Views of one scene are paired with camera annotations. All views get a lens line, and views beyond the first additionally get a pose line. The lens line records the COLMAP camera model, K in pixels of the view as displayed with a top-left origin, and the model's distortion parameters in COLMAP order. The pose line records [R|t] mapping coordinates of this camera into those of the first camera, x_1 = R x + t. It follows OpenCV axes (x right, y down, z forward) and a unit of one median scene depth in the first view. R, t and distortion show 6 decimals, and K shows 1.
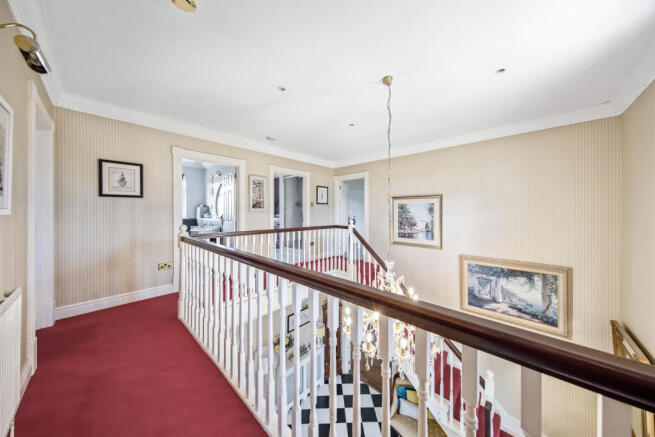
lens RADIAL K [[210.5, 0, 329.5], [0, 210.5, 215.7], [0, 0, 1]] dist [-0.001637, -0.000016]
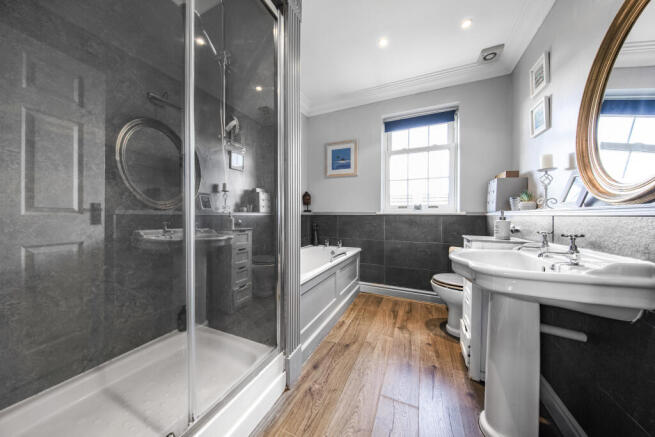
lens RADIAL K [[210.5, 0, 327.8], [0, 210.5, 216.9], [0, 0, 1]] dist [-0.001637, -0.000016]
pose [[0.331087, 0.006167, -0.943580, -0.387439], [-0.004646, 0.999977, 0.004905, 0.018963], [0.943589, 0.002759, 0.331108, 0.631247]]
